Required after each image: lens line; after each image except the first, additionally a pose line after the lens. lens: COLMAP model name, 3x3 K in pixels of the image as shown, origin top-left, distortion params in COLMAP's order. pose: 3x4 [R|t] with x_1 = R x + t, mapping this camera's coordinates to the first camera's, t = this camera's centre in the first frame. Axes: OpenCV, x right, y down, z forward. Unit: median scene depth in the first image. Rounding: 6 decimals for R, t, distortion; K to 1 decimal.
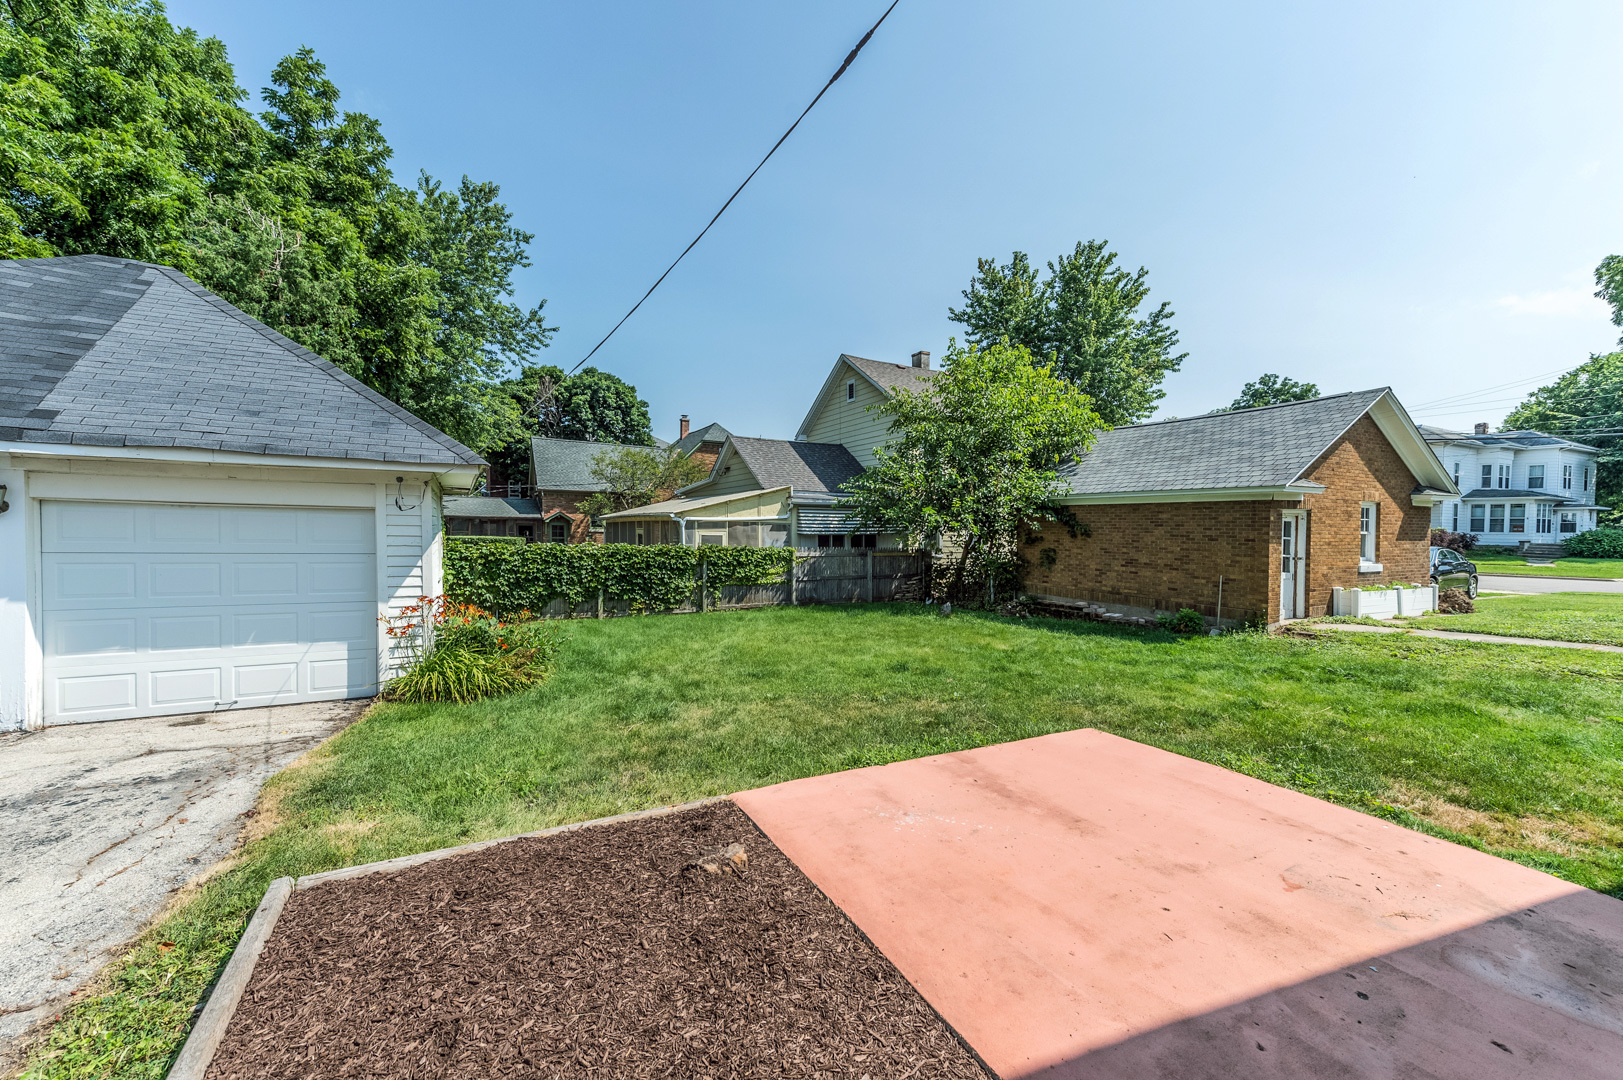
lens RADIAL K [[662.7, 0, 803.2], [0, 662.7, 531.1], [0, 0, 1]] dist [0.038656, -0.000169]
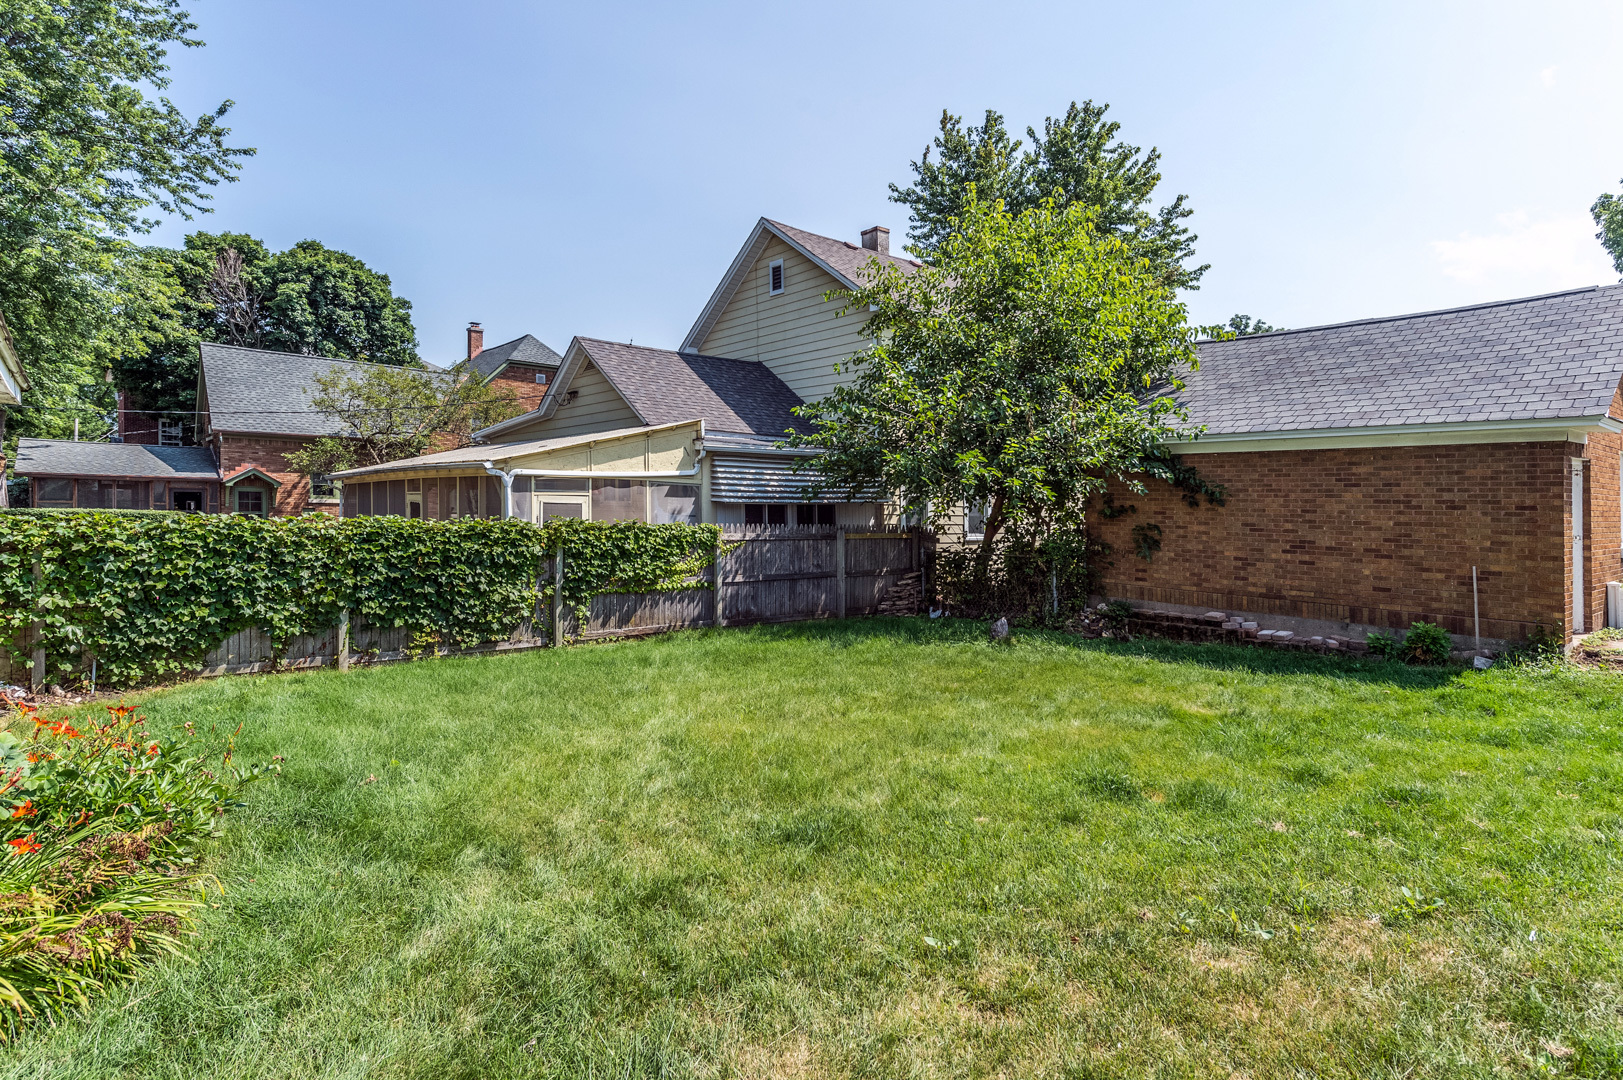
lens RADIAL K [[893.2, 0, 843.7], [0, 893.2, 501.1], [0, 0, 1]] dist [0.021073, -0.004049]
pose [[0.973884, 0.004957, 0.226994, -0.076978], [-0.003235, 0.999963, -0.007959, 0.009844], [-0.227025, 0.007017, 0.973864, 0.215995]]
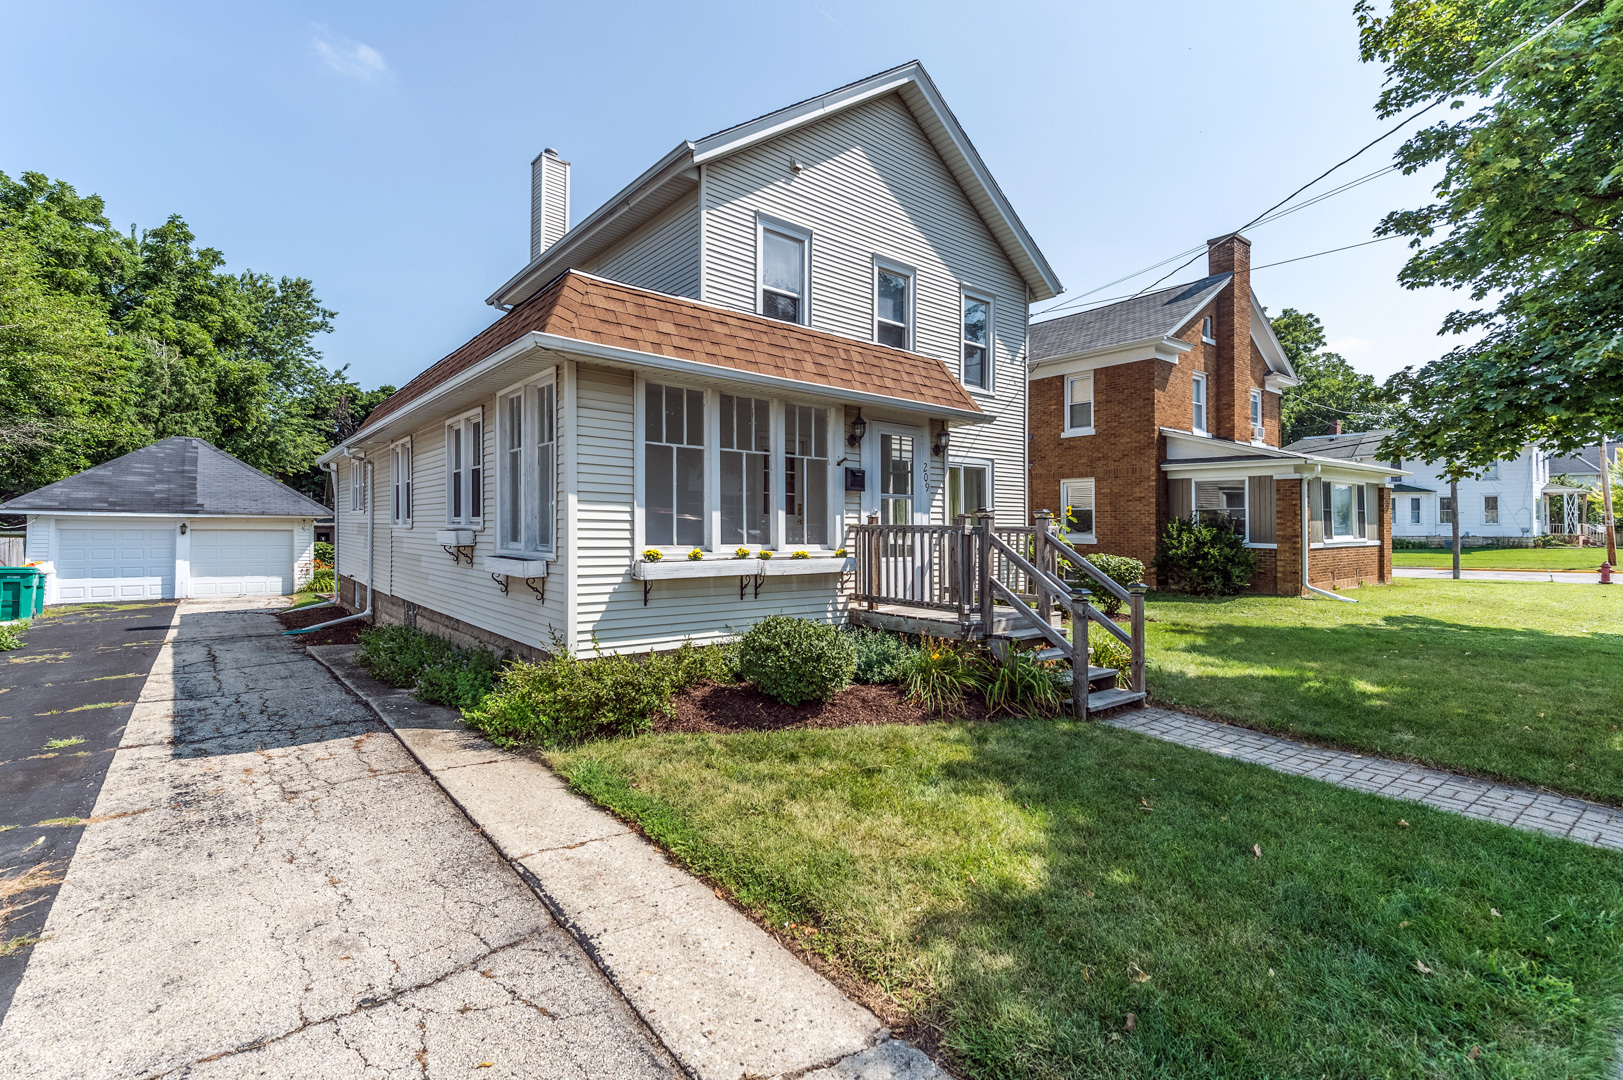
lens RADIAL K [[762.2, 0, 849.8], [0, 762.2, 515.9], [0, 0, 1]] dist [0.005433, 0.000482]
pose [[0.973930, -0.002672, 0.226831, 0.420707], [0.007870, 0.999727, -0.022013, -0.001312], [-0.226710, 0.023224, 0.973685, -1.211188]]
